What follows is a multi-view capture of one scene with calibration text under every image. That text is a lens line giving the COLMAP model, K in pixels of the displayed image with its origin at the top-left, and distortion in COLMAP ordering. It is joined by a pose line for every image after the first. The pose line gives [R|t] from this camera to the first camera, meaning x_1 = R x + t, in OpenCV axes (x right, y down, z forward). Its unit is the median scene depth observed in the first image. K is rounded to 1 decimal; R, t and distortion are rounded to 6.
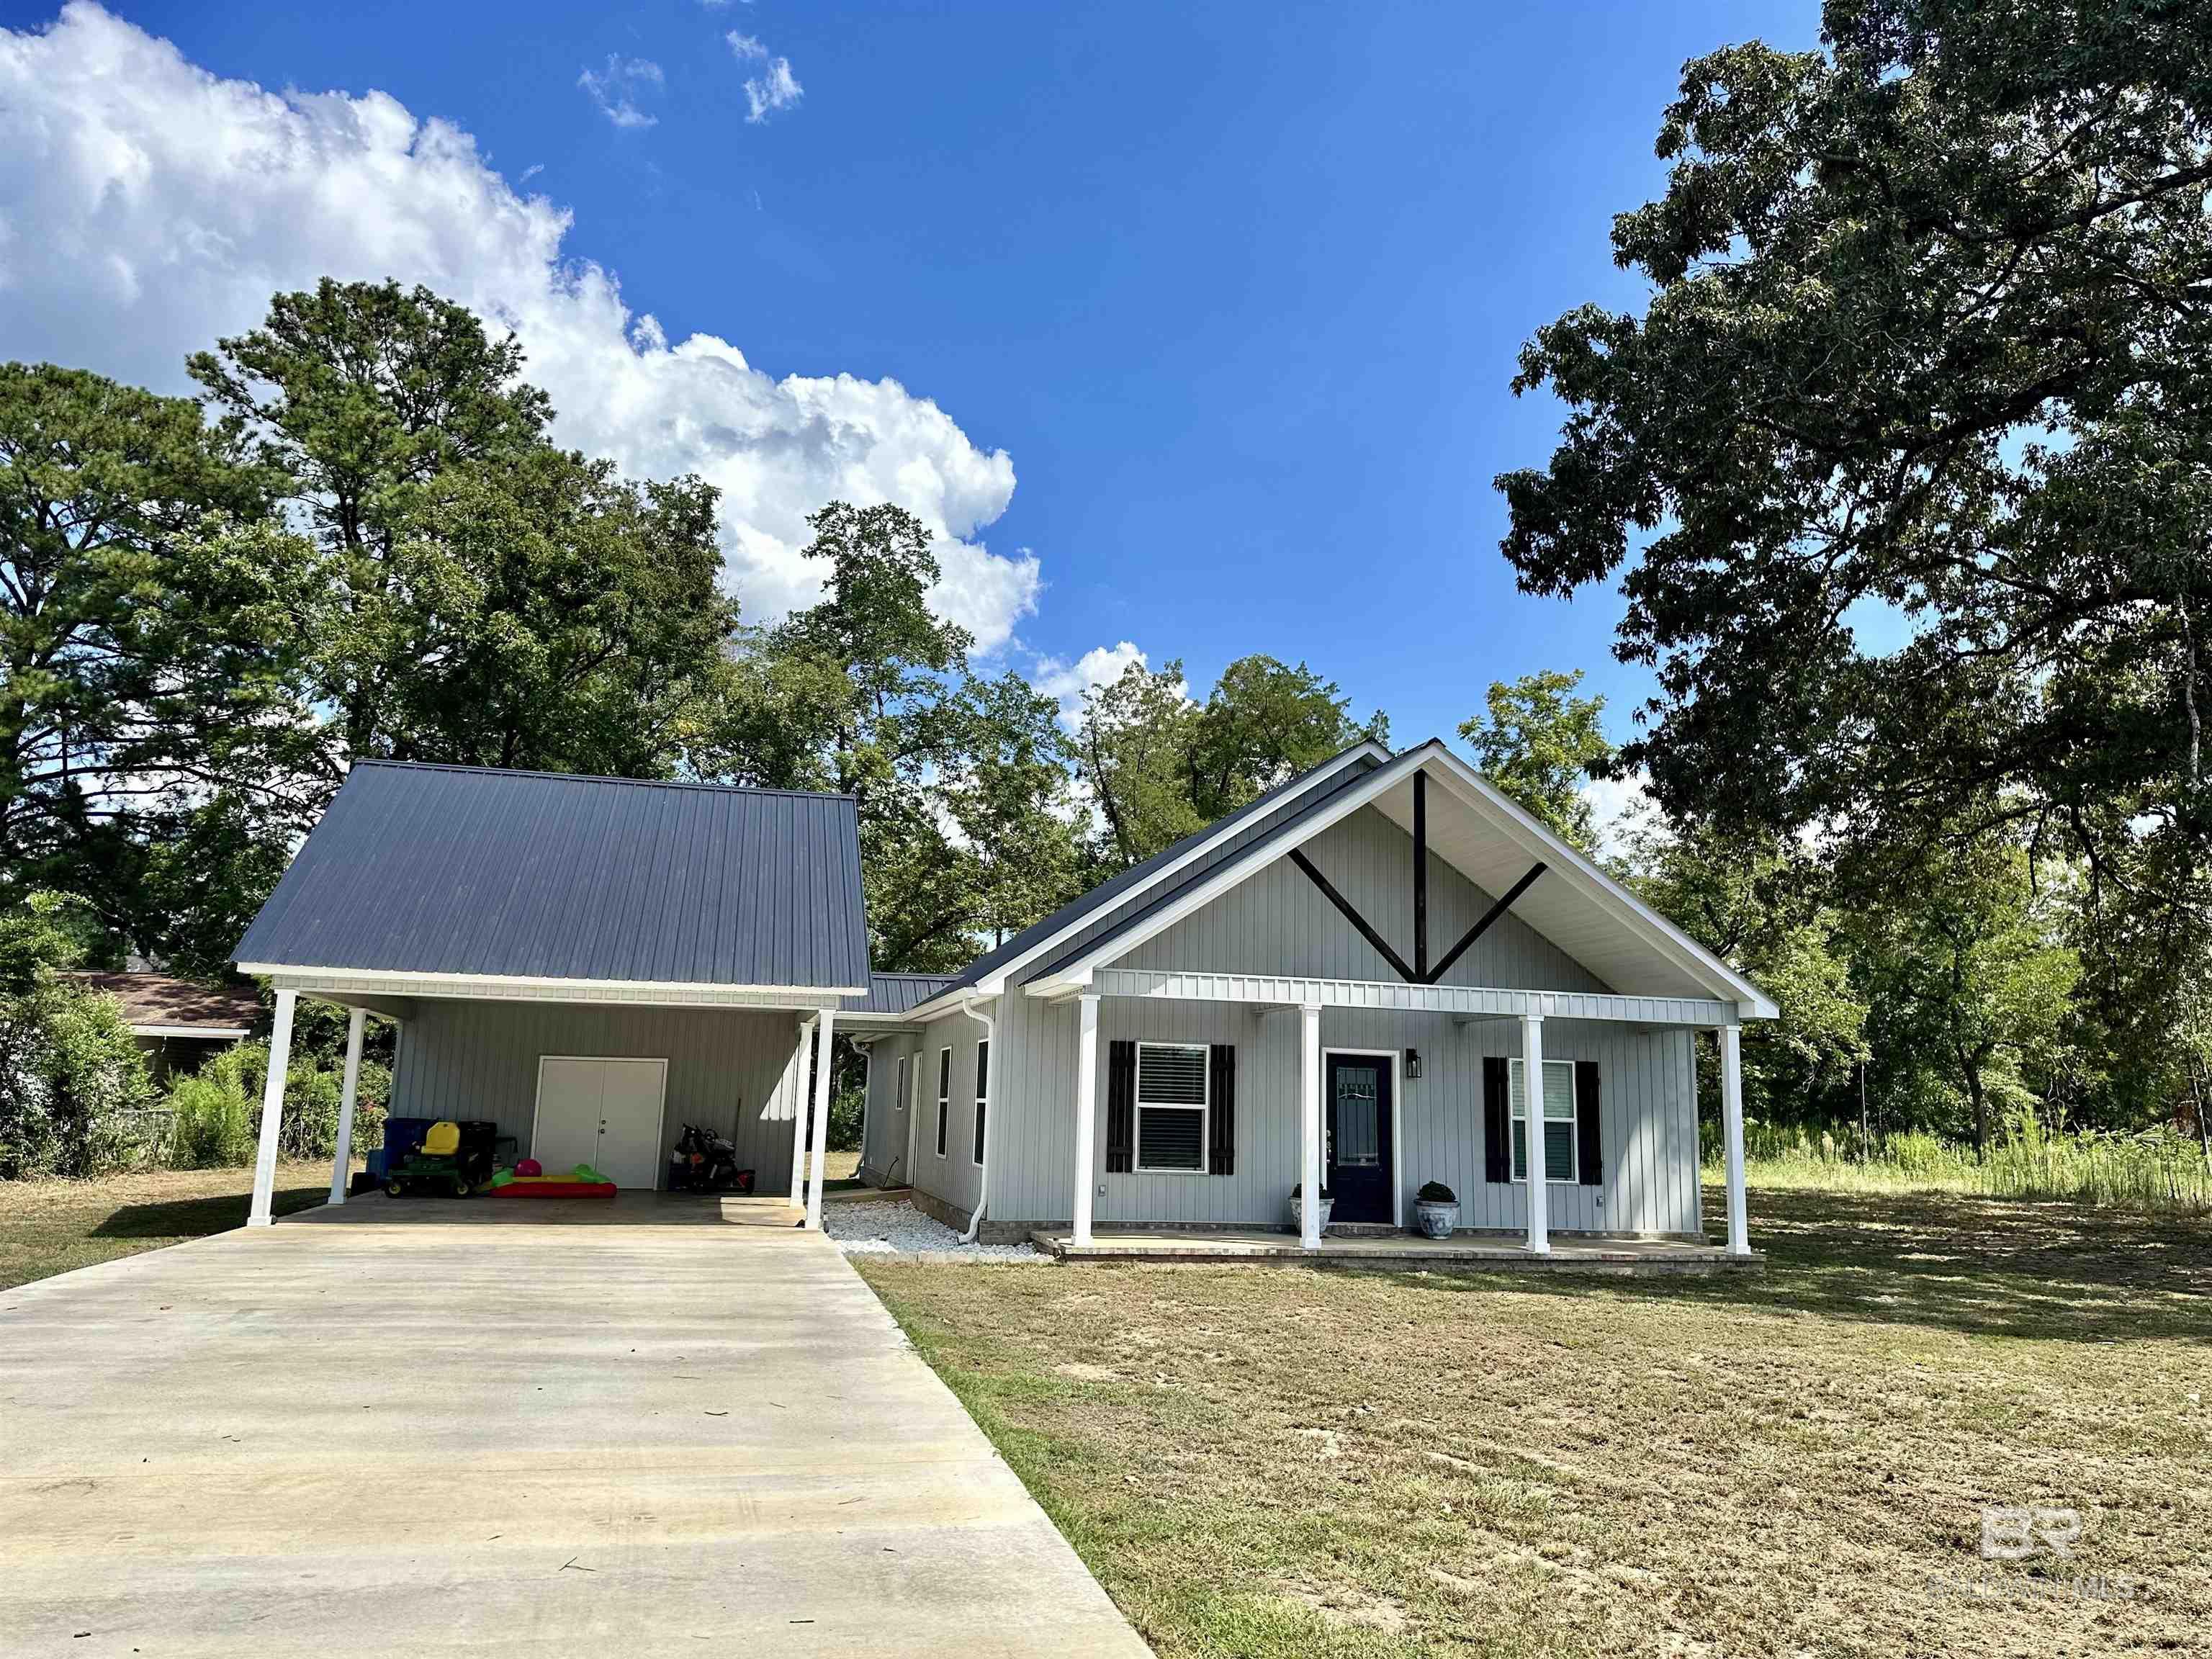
lens RADIAL K [[1552.9, 0, 1103.8], [0, 1552.9, 834.0], [0, 0, 1]] dist [0.047419, -0.049694]
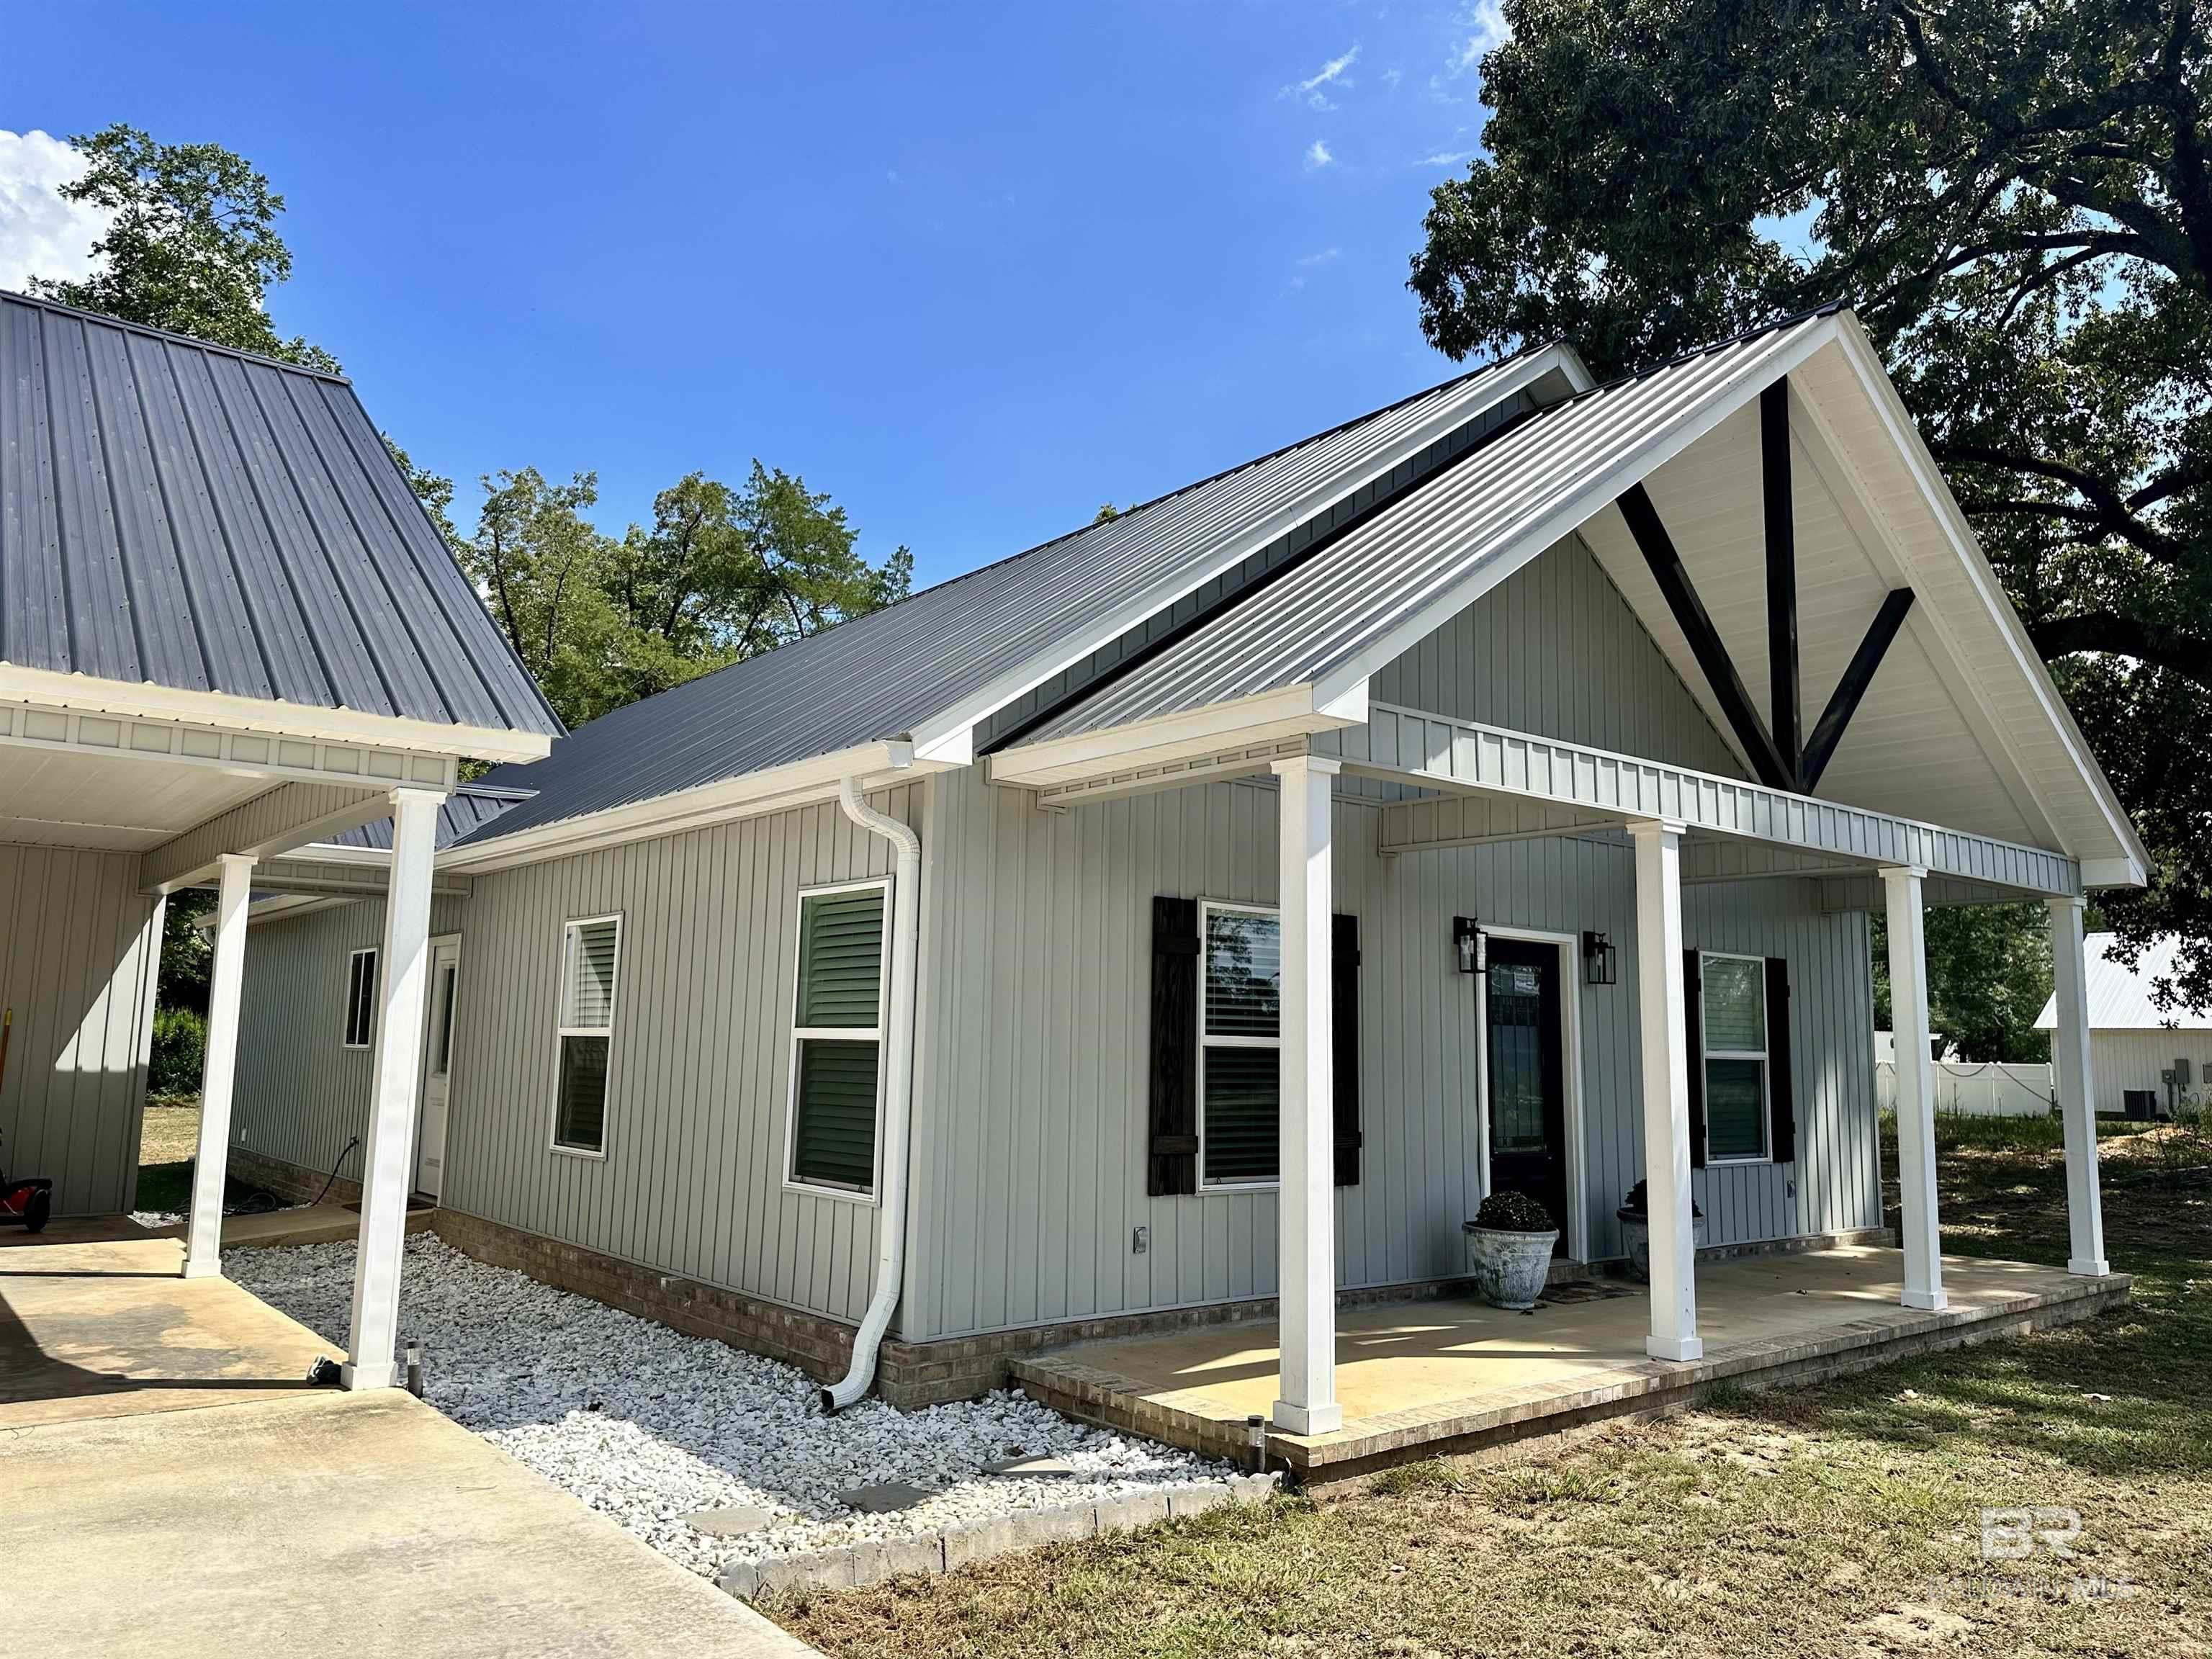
lens RADIAL K [[1552.9, 0, 1115.4], [0, 1552.9, 820.9], [0, 0, 1]] dist [0.047419, -0.049694]
pose [[0.900520, 0.051053, 0.431808, -0.184625], [-0.070220, 0.997123, 0.028551, 0.094459], [-0.429108, -0.056032, 0.901514, 0.576276]]
